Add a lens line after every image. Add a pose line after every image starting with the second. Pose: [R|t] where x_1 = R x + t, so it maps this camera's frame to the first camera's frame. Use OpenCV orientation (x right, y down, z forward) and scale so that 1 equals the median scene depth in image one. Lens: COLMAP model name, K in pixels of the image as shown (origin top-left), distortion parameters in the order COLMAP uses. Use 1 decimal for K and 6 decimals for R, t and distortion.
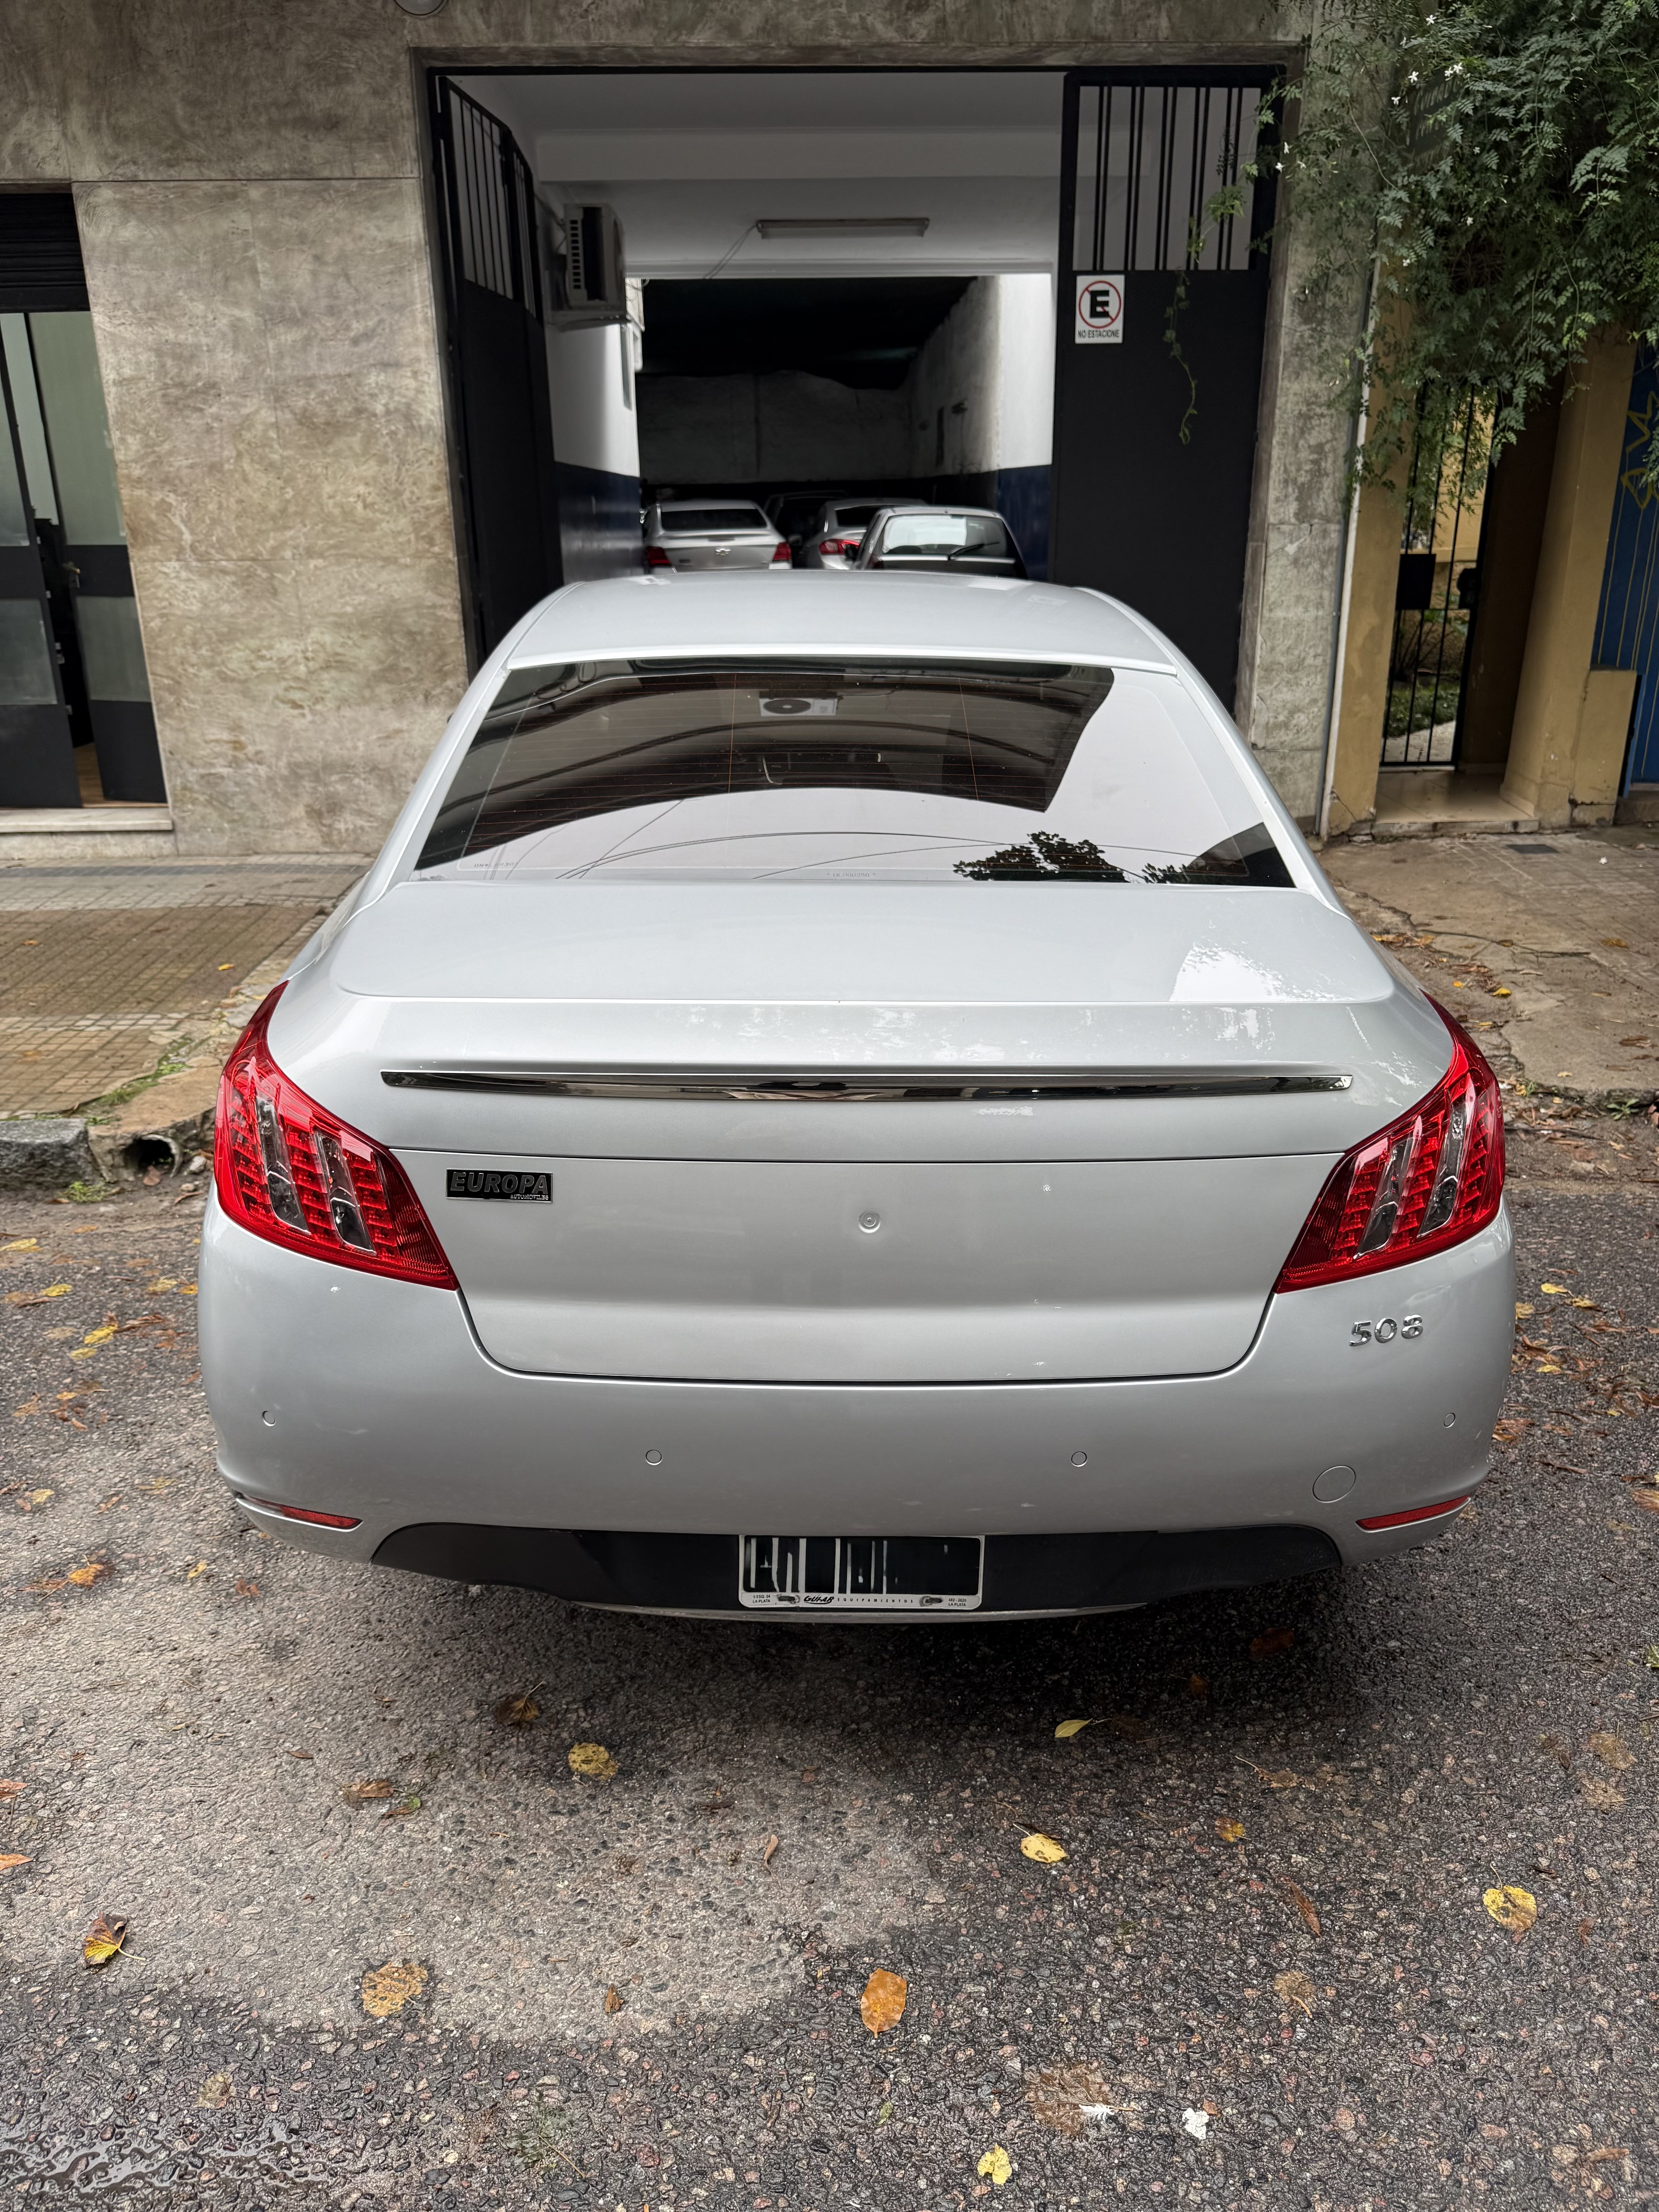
lens RADIAL K [[1583.5, 0, 831.6], [0, 1583.5, 1112.9], [0, 0, 1]] dist [0.000771, 0.001550]
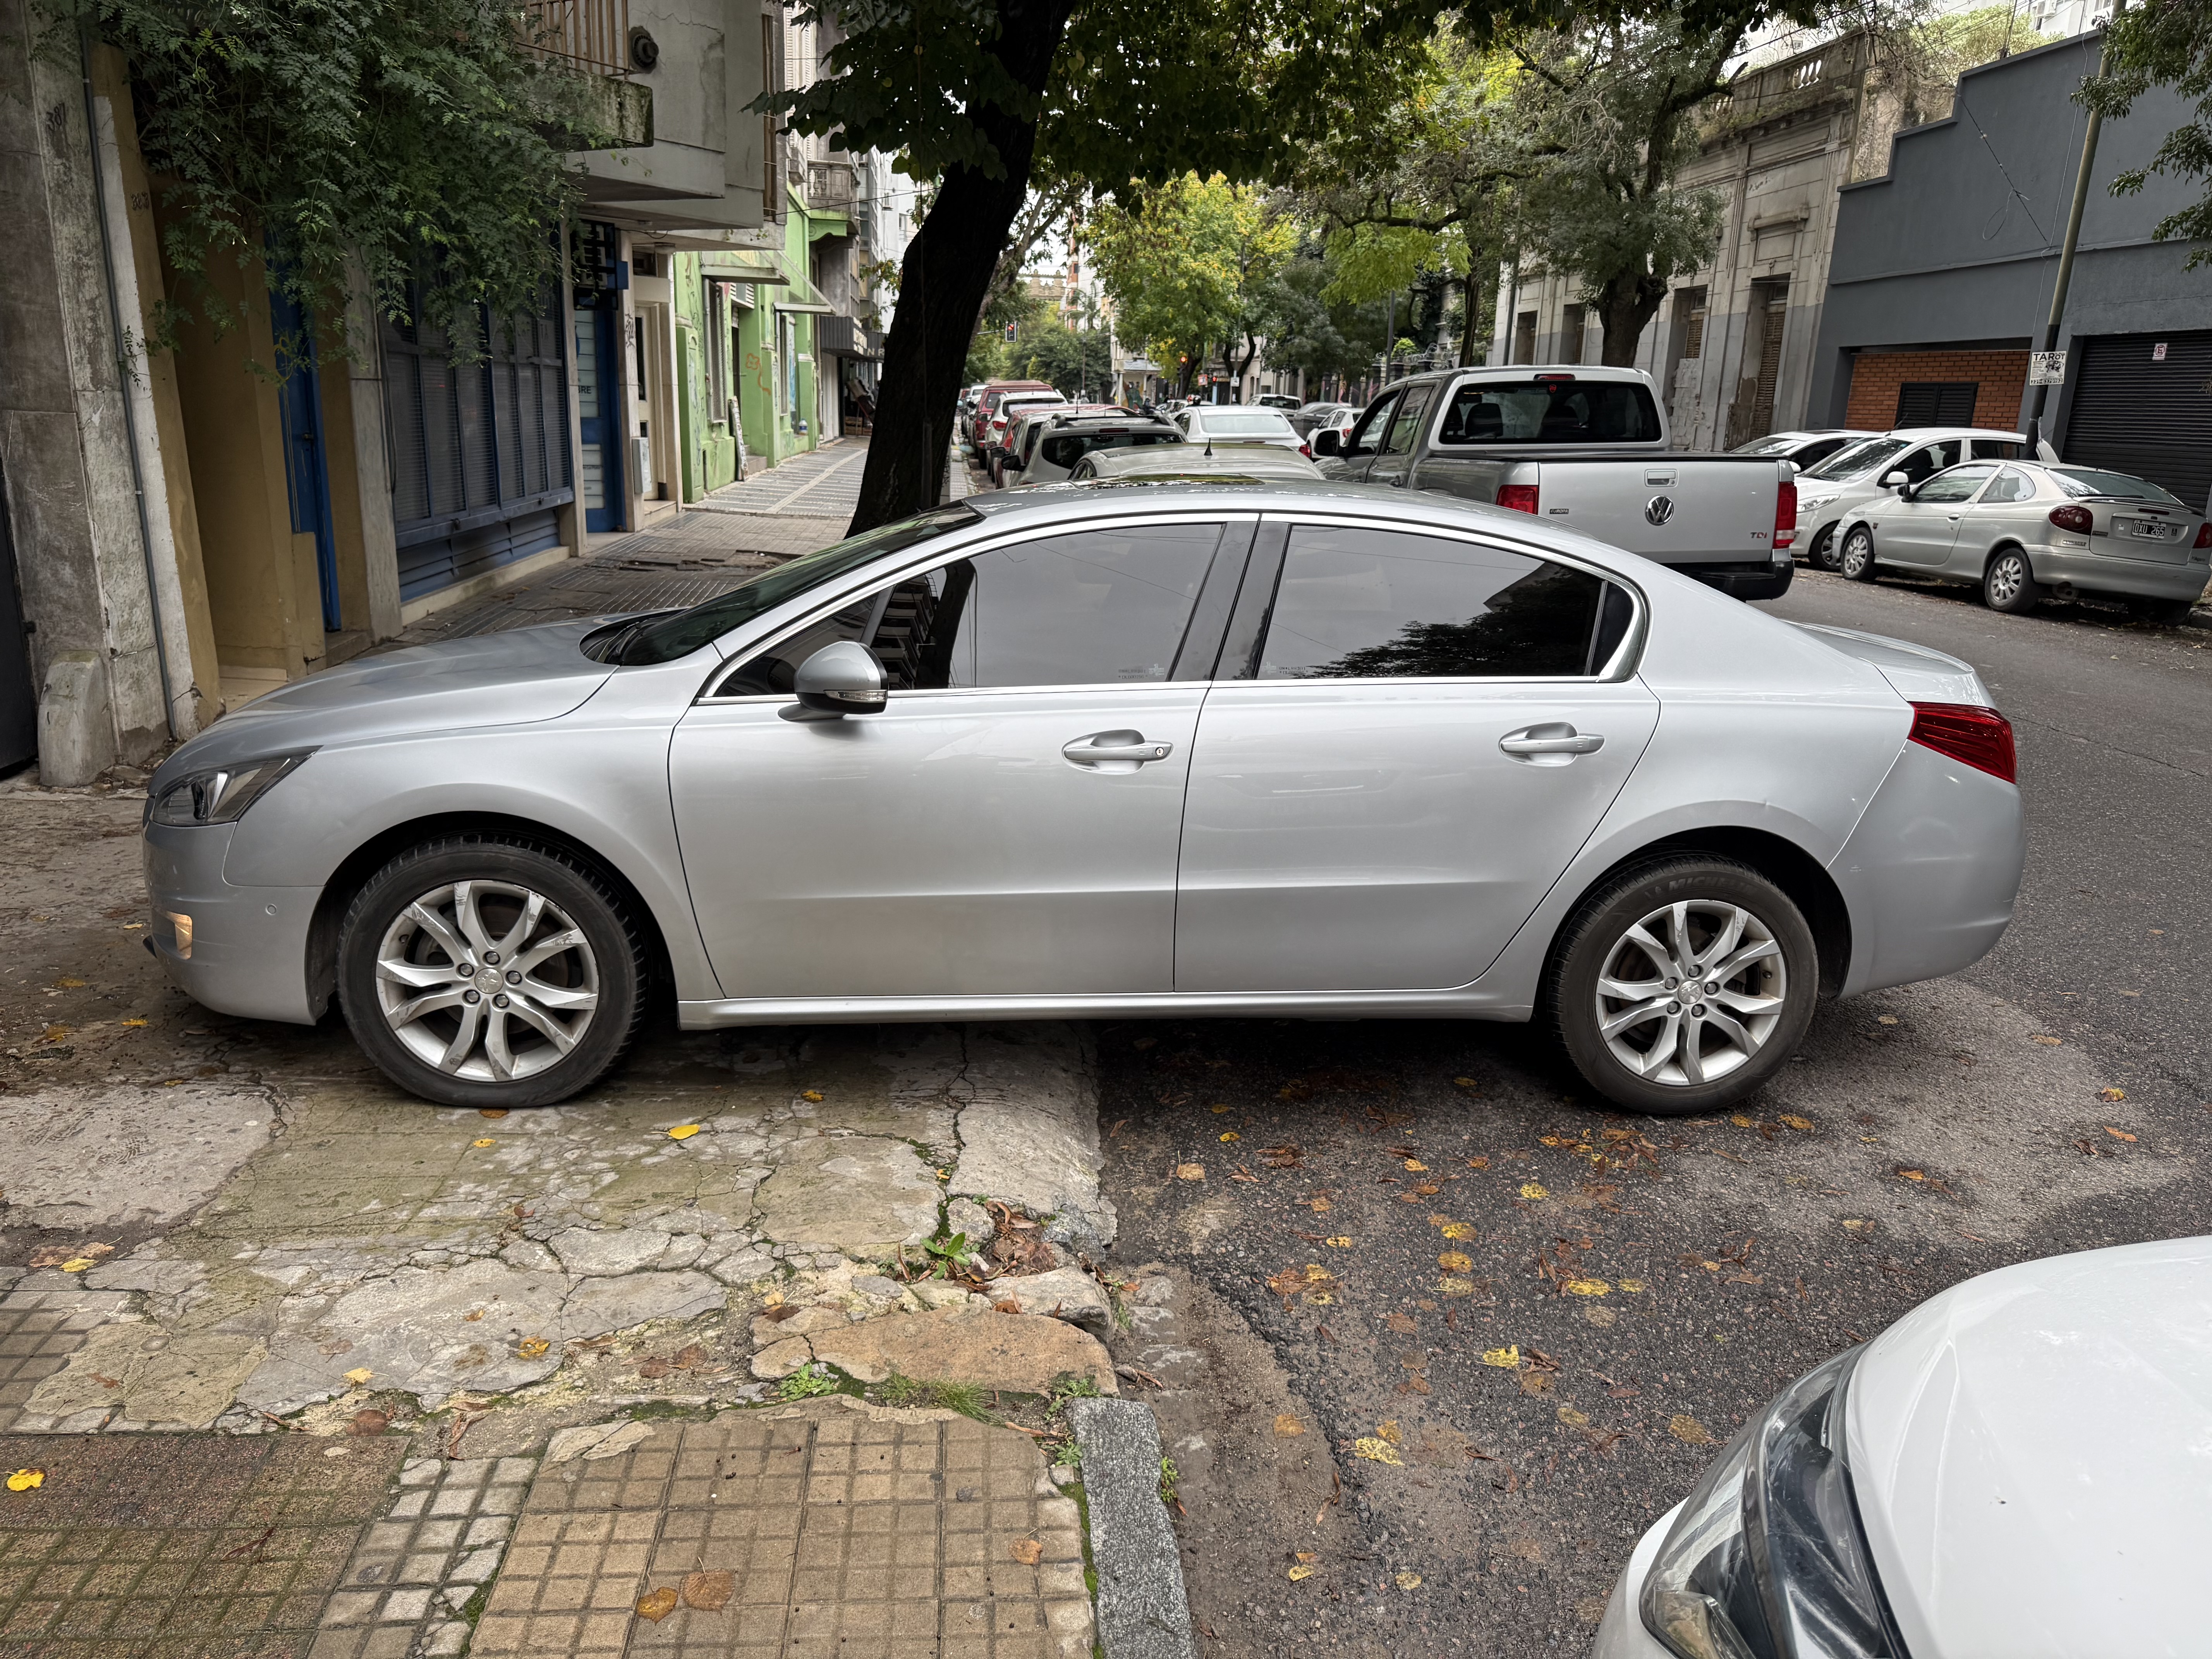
lens RADIAL K [[1583.5, 0, 1097.8], [0, 1583.5, 827.7], [0, 0, 1]] dist [0.000771, 0.001550]
pose [[-0.078296, -0.251234, 0.964755, -0.873870], [0.314664, 0.912029, 0.263040, -0.306026], [-0.945968, 0.324168, 0.007646, 0.808464]]
